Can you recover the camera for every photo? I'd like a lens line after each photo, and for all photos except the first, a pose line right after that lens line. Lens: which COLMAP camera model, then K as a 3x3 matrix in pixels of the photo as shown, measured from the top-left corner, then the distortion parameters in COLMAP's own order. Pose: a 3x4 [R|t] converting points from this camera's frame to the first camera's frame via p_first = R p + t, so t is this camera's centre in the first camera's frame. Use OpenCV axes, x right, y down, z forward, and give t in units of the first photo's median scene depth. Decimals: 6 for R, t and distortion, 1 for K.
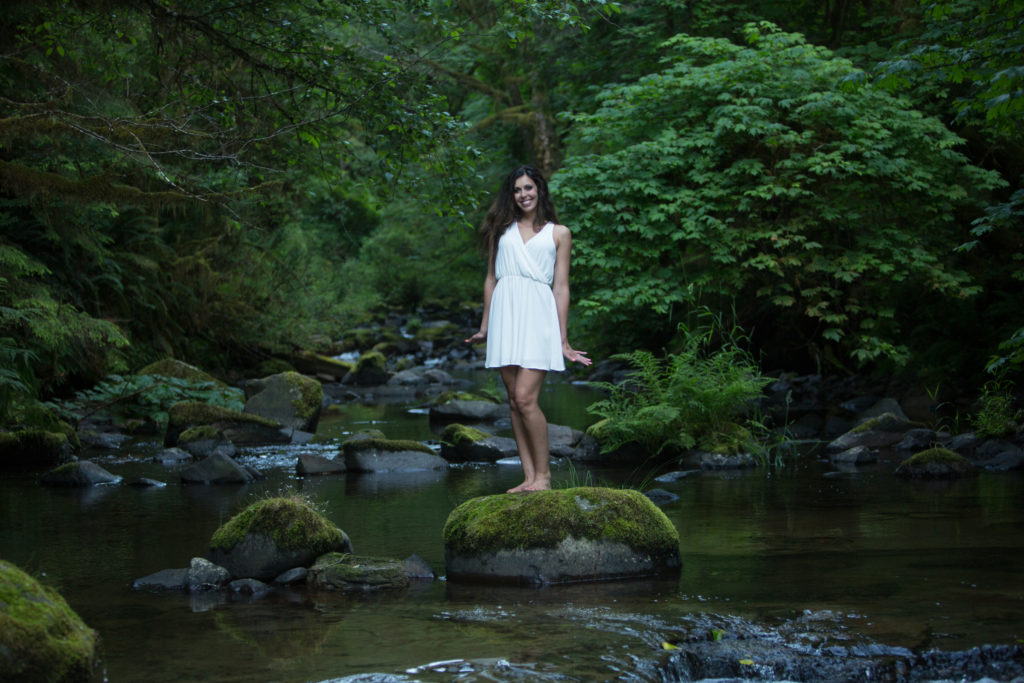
lens RADIAL K [[2104.3, 0, 510.6], [0, 2104.3, 363.7], [0, 0, 1]] dist [-0.319775, 0.454342]
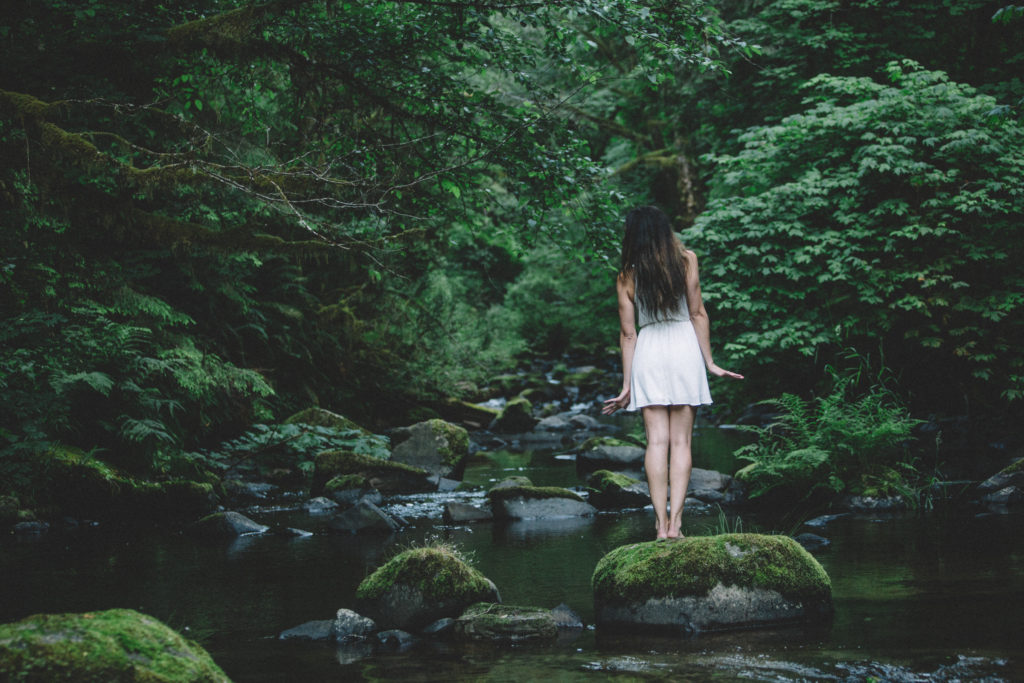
lens RADIAL K [[2104.3, 0, 510.6], [0, 2104.3, 363.7], [0, 0, 1]] dist [-0.319775, 0.454342]
pose [[0.997515, -0.013726, -0.069100, -0.000302], [0.012239, 0.999685, -0.021899, -0.000288], [0.069378, 0.020999, 0.997369, 0.004781]]
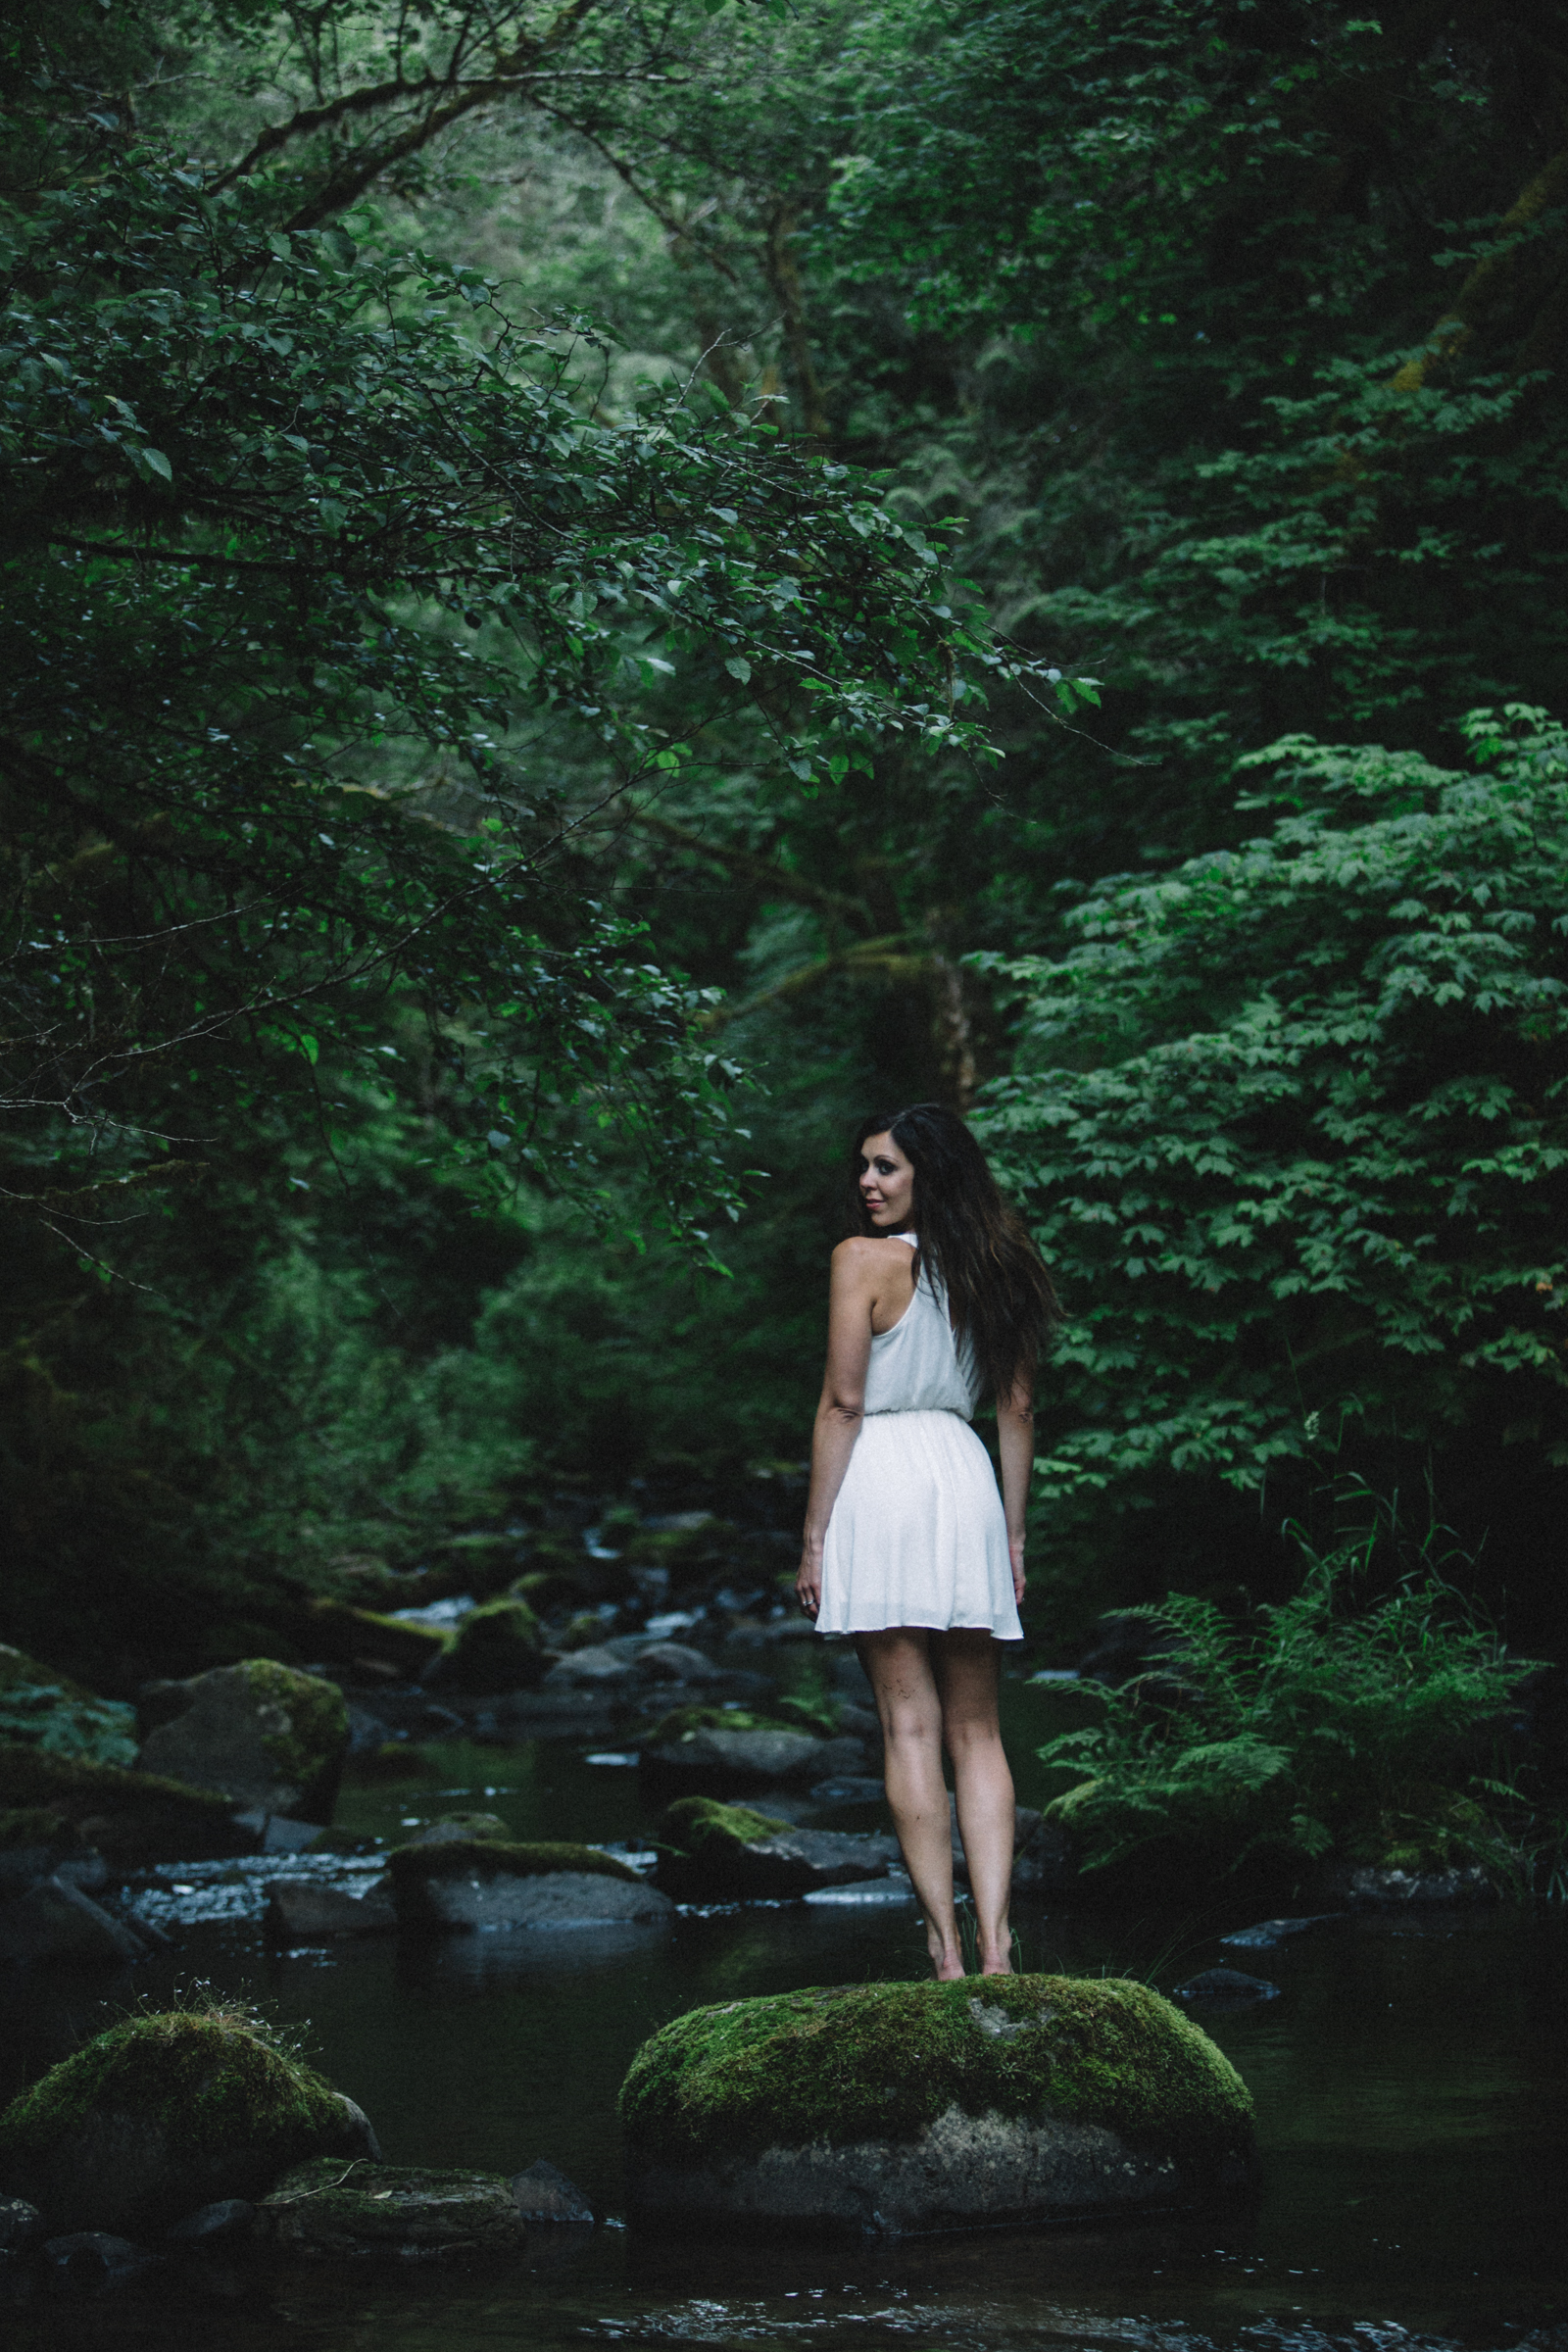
lens RADIAL K [[5619.6, 0, 784.0], [0, 5619.6, 1176.0], [0, 0, 1]] dist [-0.177265, 0.299161]
pose [[0.999758, -0.013937, -0.017029, 0.007130], [0.012544, 0.996766, -0.079370, -0.001782], [0.018080, 0.079137, 0.996700, -0.002013]]
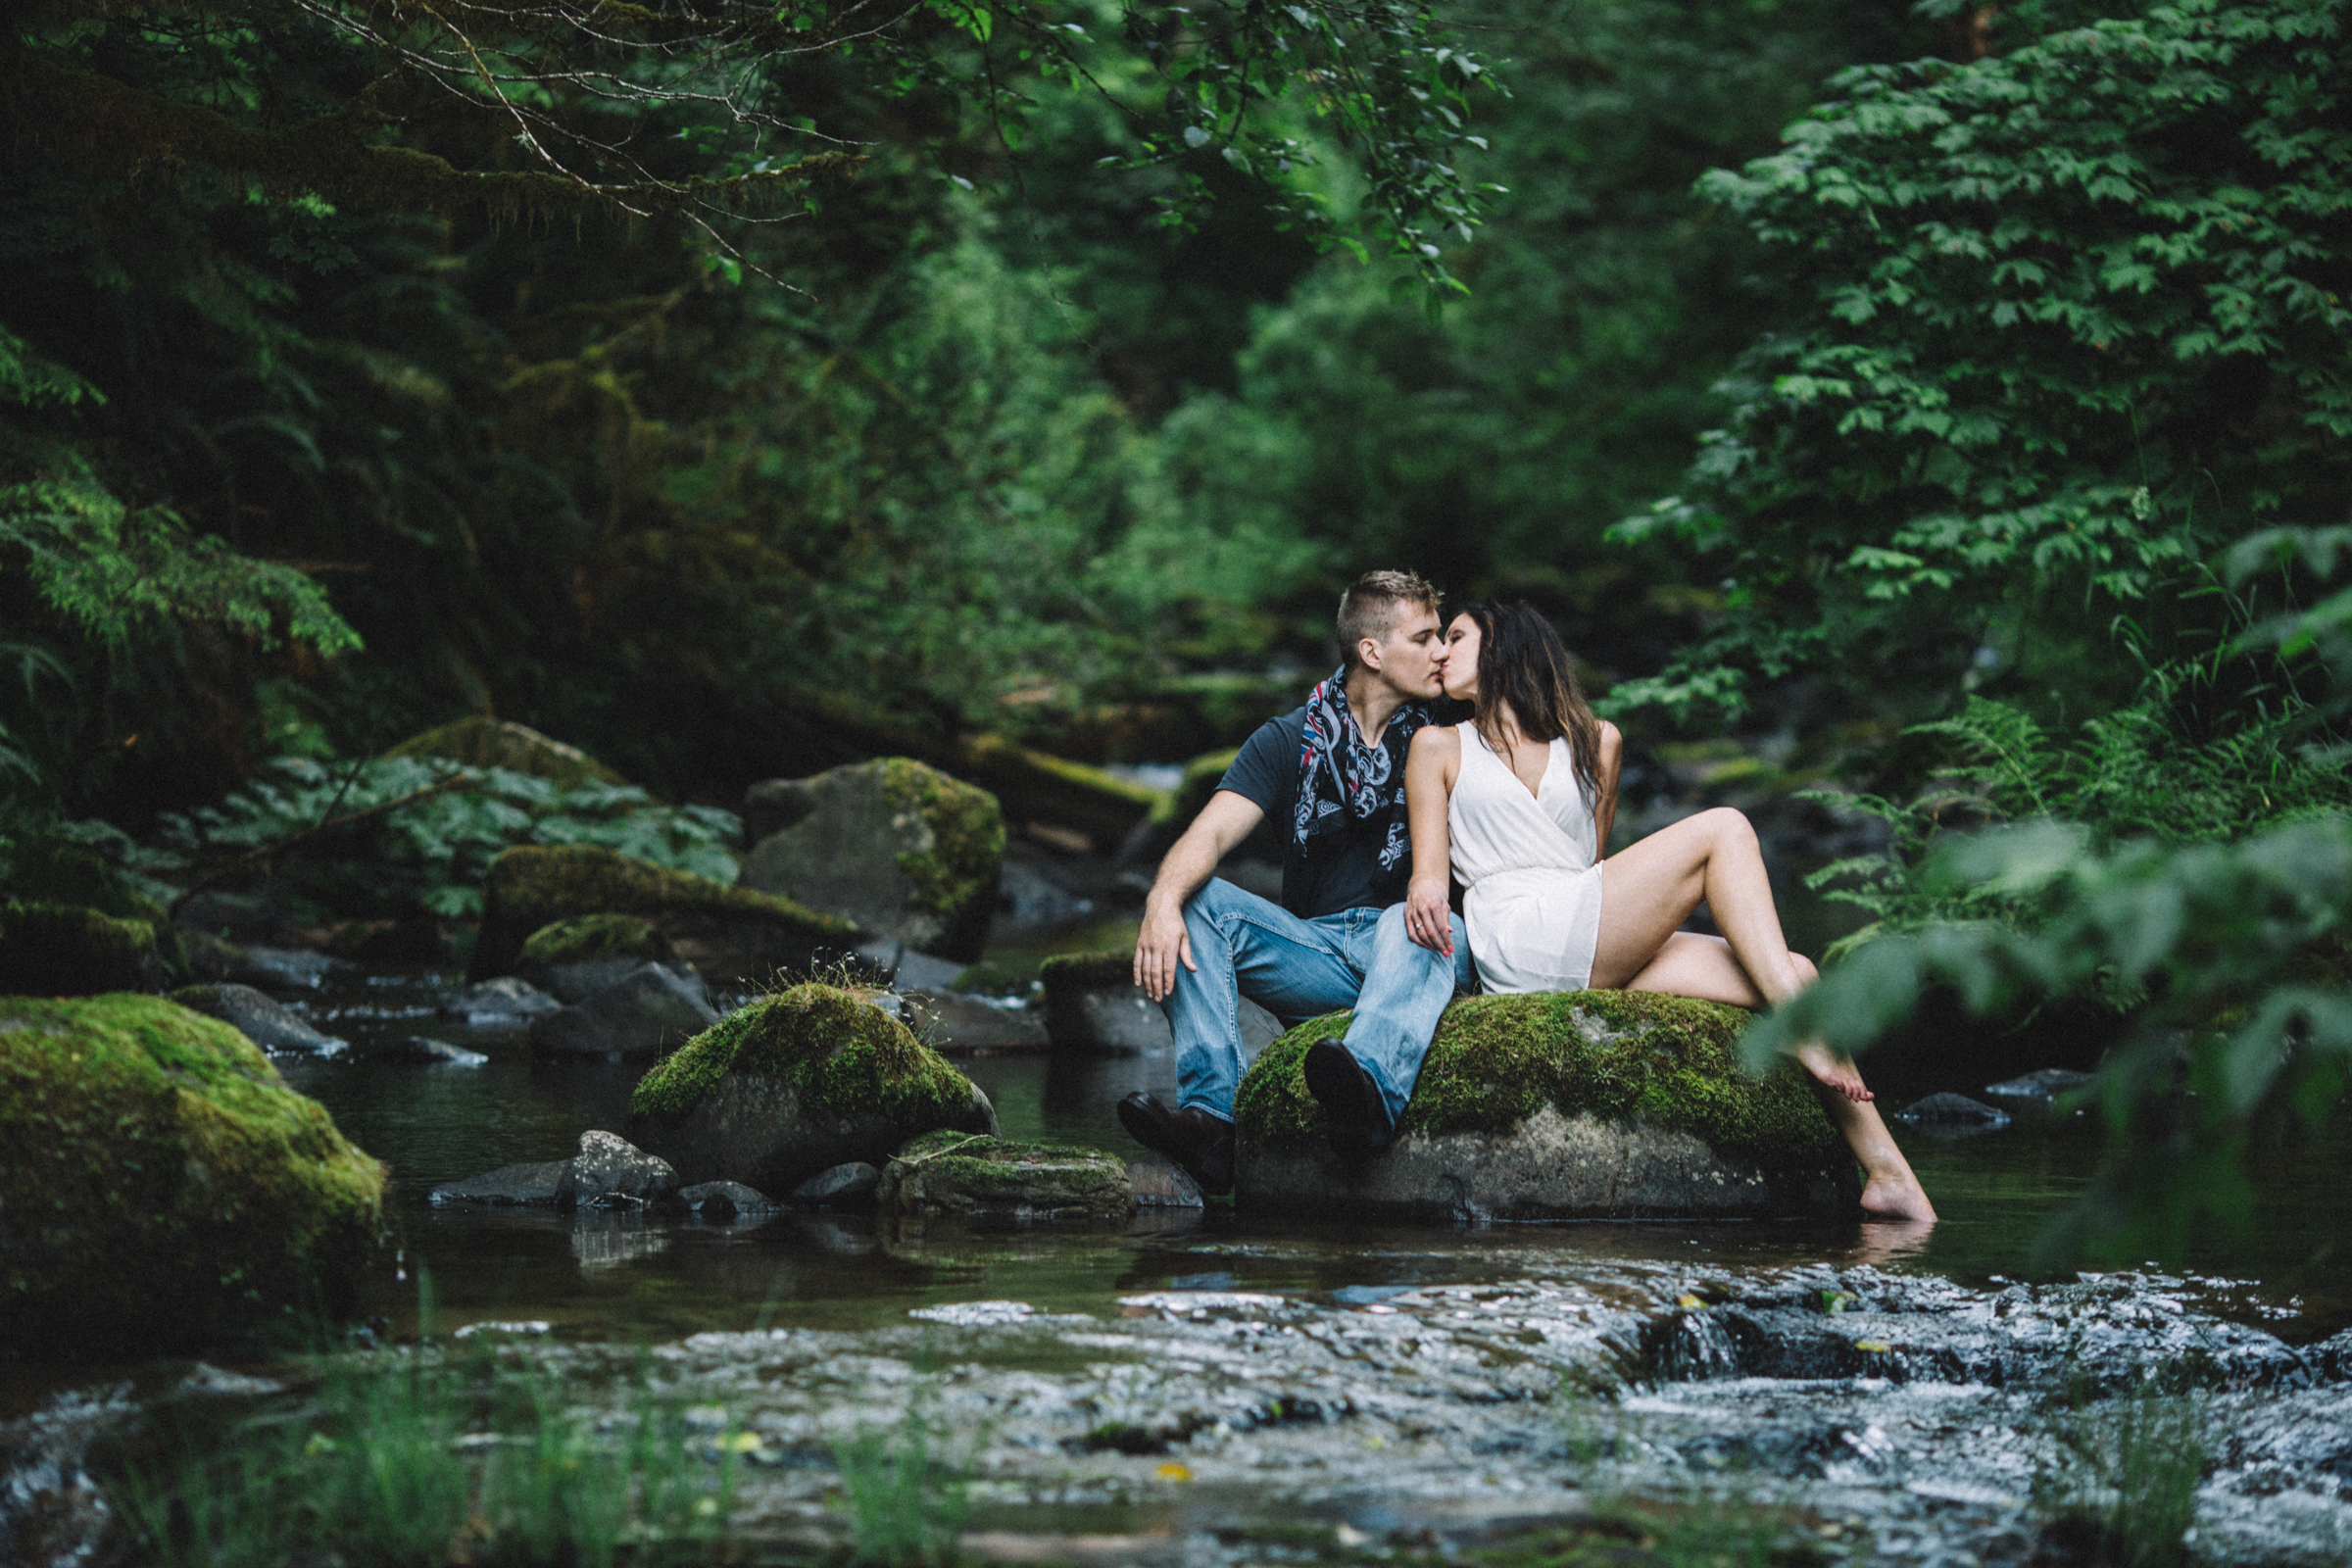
lens RADIAL K [[8815.1, 0, 1209.9], [0, 8815.1, 784.9], [0, 0, 1]] dist [0.220290, -0.910288]
pose [[0.996670, 0.032214, -0.074909, 0.035947], [-0.032731, 0.999448, -0.005683, 0.014079], [0.074685, 0.008116, 0.997174, -0.267918]]
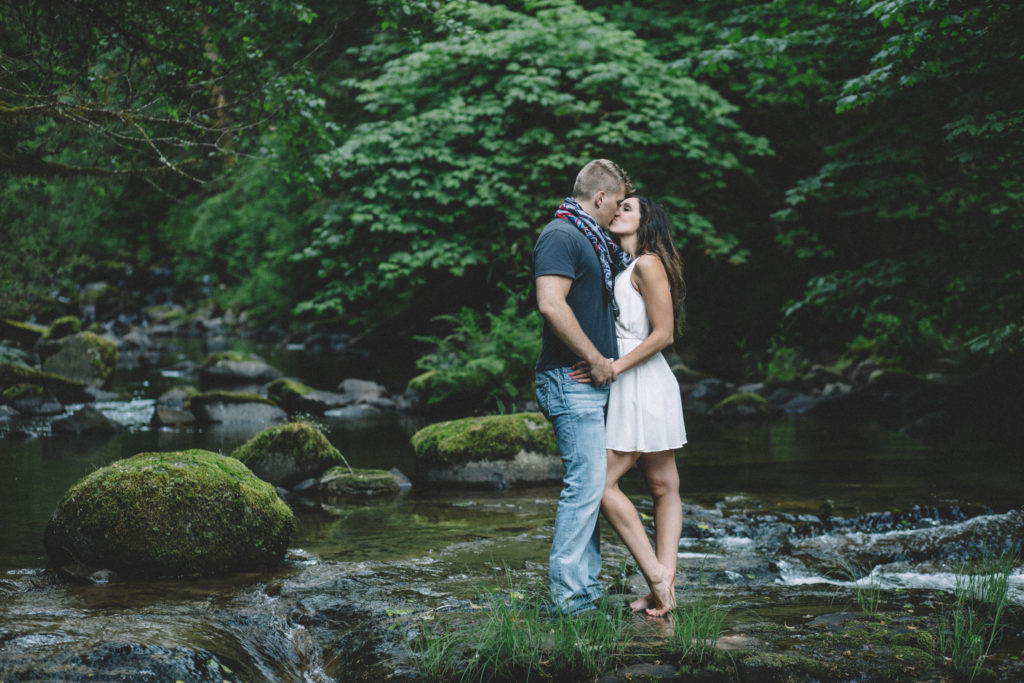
lens RADIAL K [[2349.7, 0, 513.2], [0, 2349.7, 374.0], [0, 0, 1]] dist [0.374837, -7.692027]
pose [[0.987821, -0.007580, 0.155410, -0.083390], [0.004721, 0.999813, 0.018762, 0.003656], [-0.155523, -0.017800, 0.987672, -0.172204]]
